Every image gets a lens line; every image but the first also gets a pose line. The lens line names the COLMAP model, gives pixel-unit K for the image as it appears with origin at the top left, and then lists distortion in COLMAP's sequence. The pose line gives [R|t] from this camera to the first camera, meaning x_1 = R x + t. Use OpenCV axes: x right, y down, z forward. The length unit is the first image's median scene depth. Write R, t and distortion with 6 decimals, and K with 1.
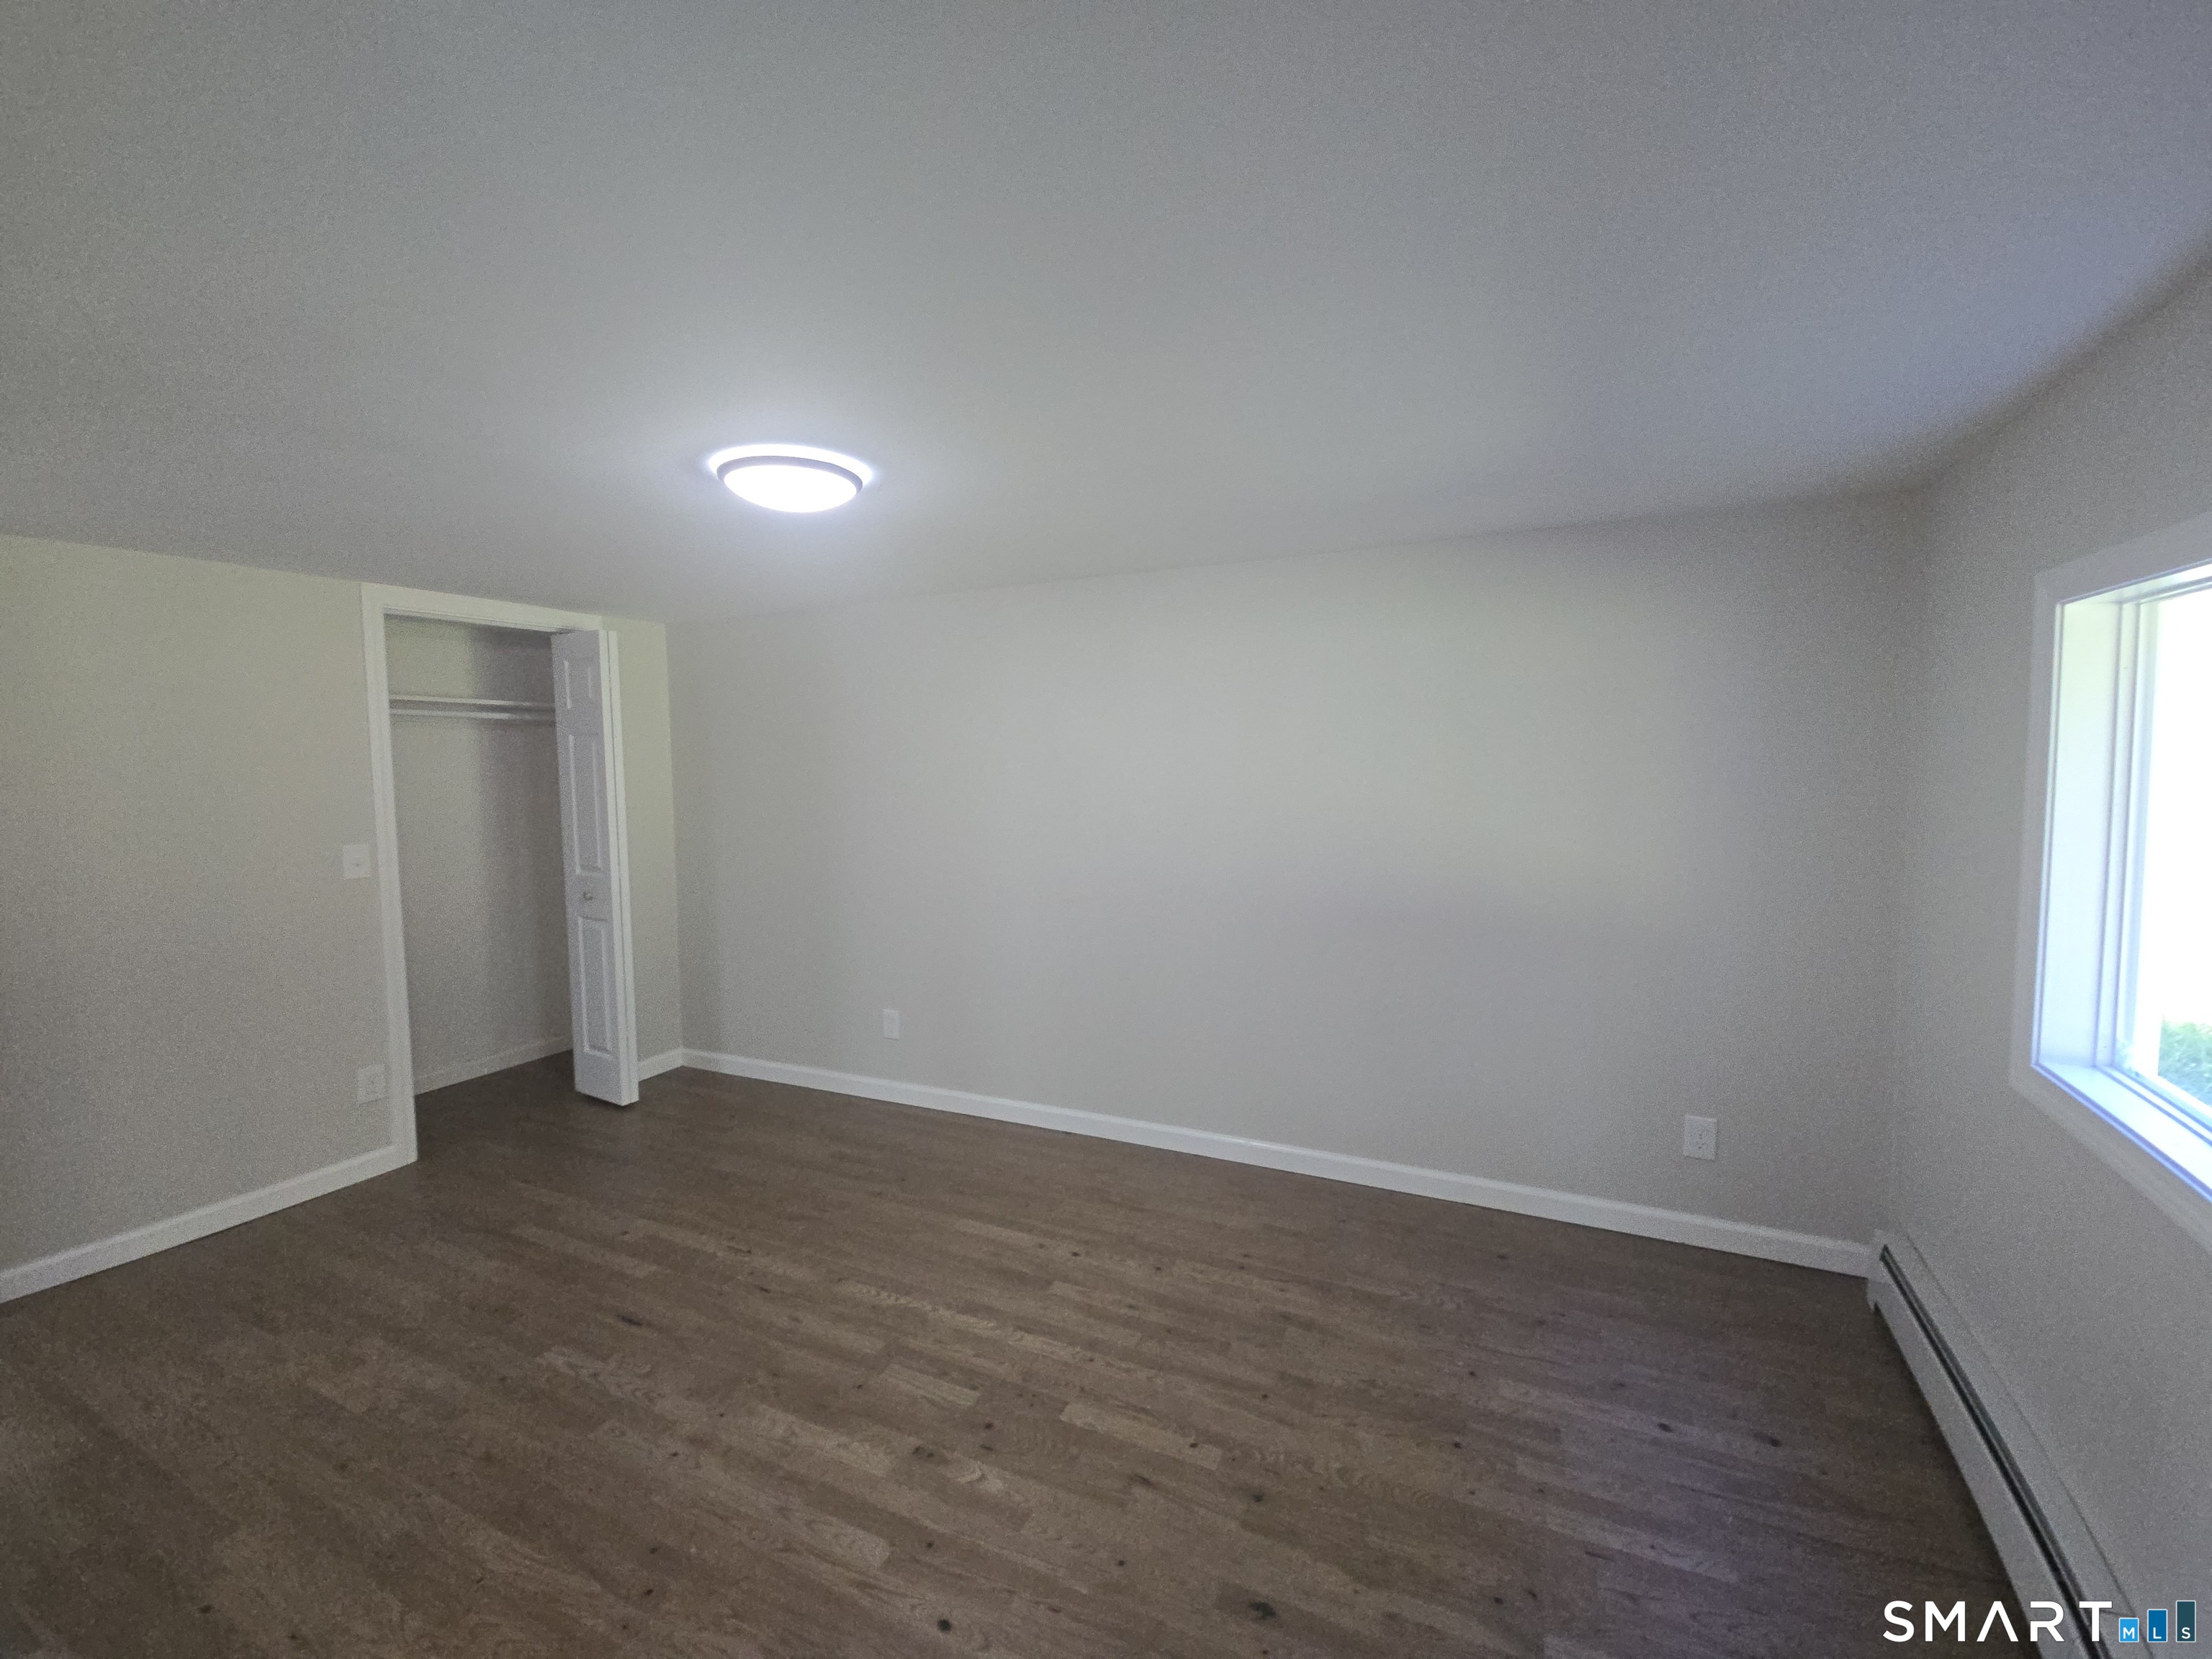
lens RADIAL K [[901.0, 0, 1117.1], [0, 901.0, 815.1], [0, 0, 1]] dist [0.011302, -0.003379]
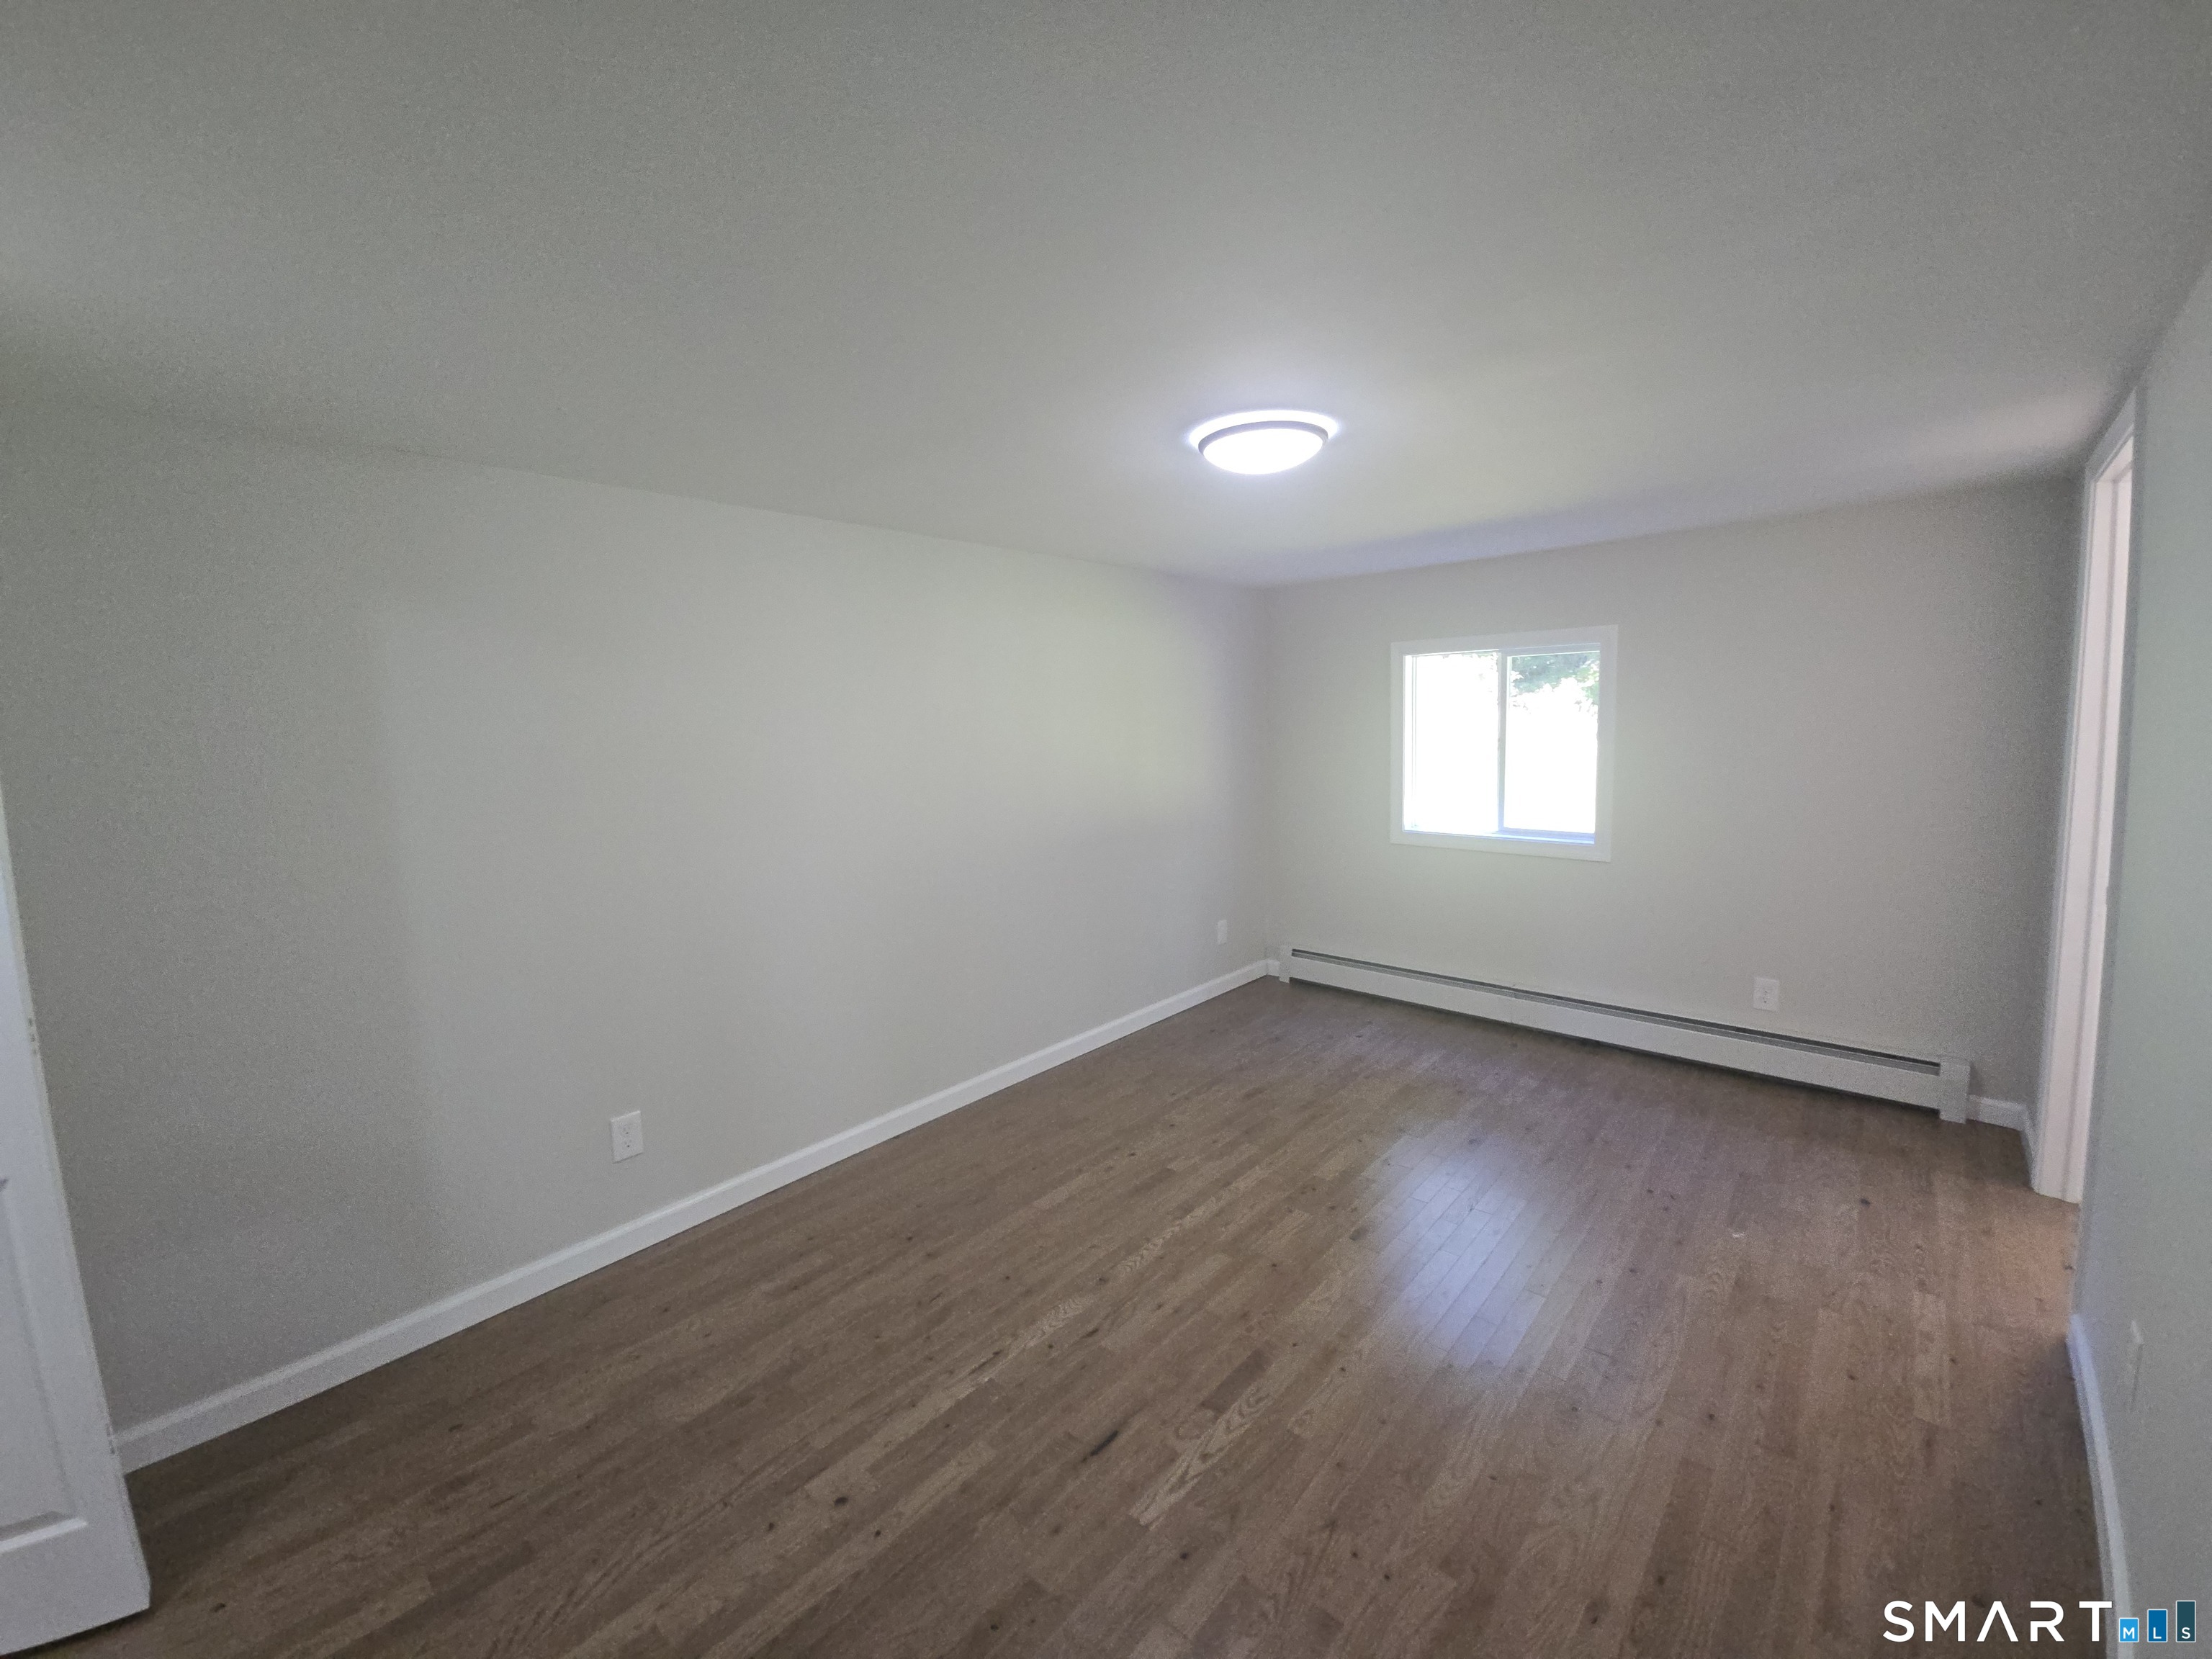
lens RADIAL K [[901.0, 0, 1117.1], [0, 901.0, 815.1], [0, 0, 1]] dist [0.011302, -0.003379]
pose [[0.283710, -0.091277, 0.954556, -1.218057], [0.091414, 0.993500, 0.067831, -0.017825], [-0.954543, 0.068015, 0.290210, 0.735385]]
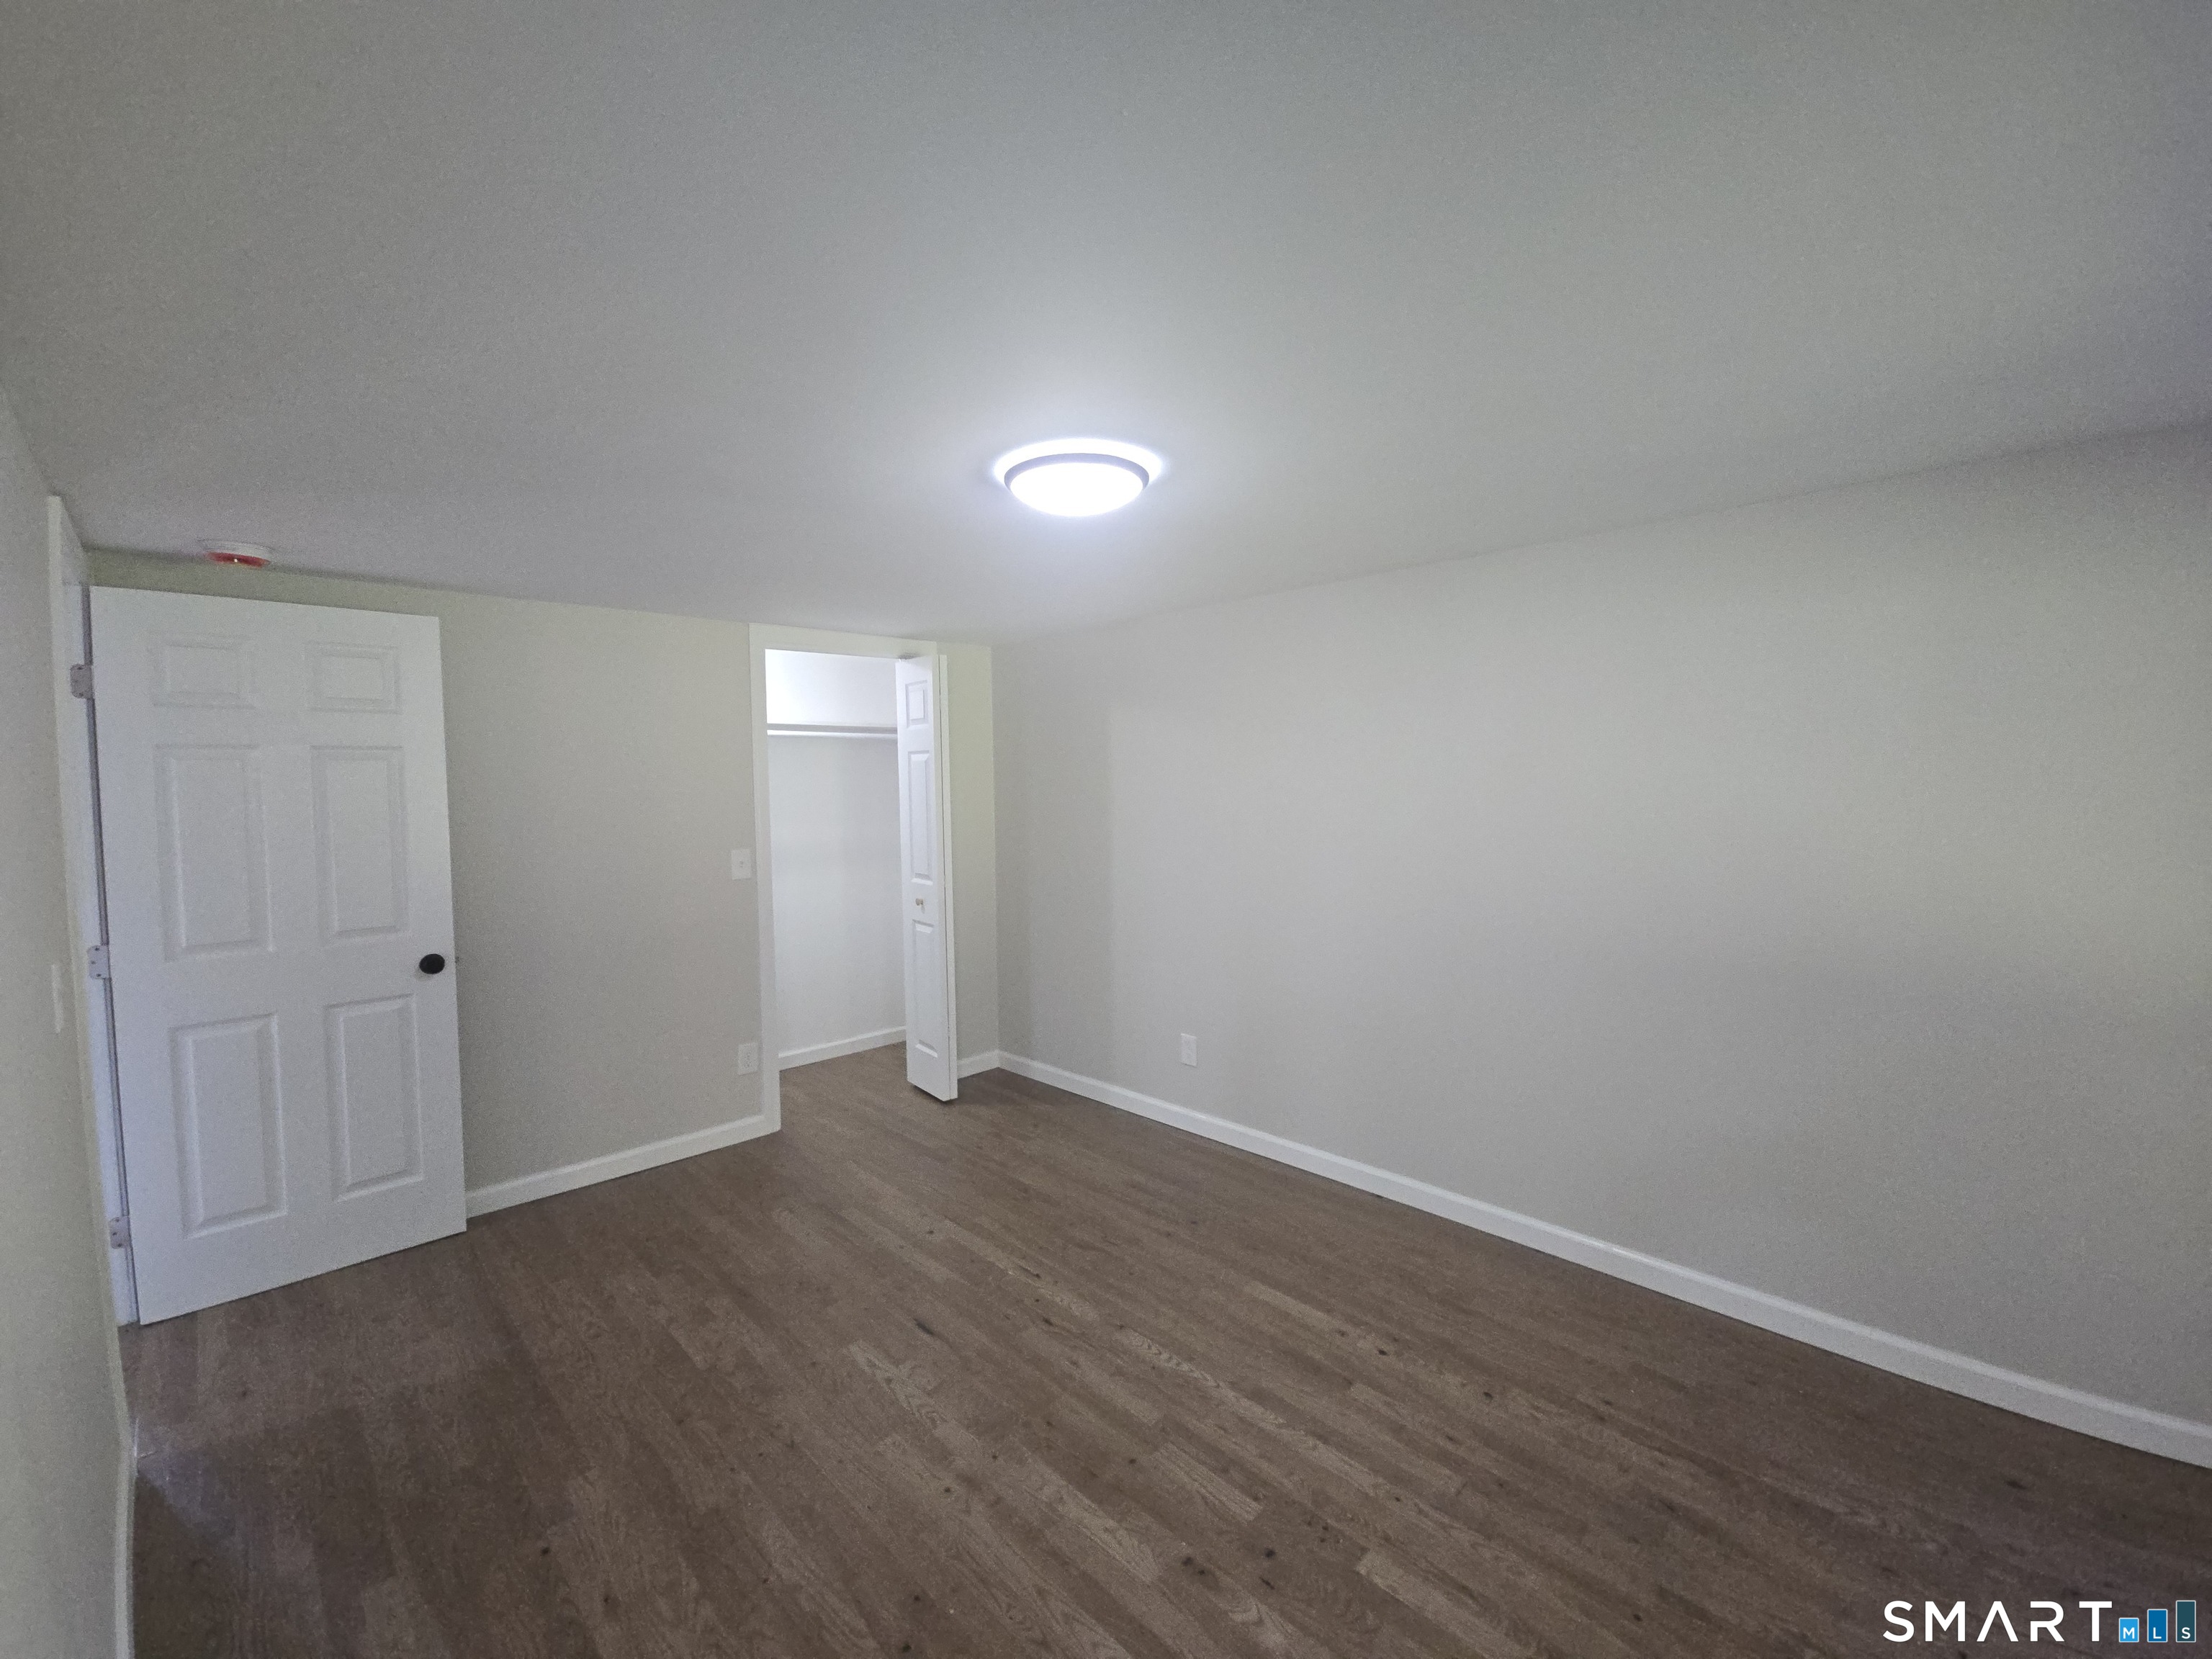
lens RADIAL K [[901.0, 0, 1117.1], [0, 901.0, 815.1], [0, 0, 1]] dist [0.011302, -0.003379]
pose [[0.939581, 0.013679, -0.342053, 0.004681], [-0.018644, 0.999763, -0.011233, -0.009775], [0.341818, 0.016931, 0.939613, 0.110978]]
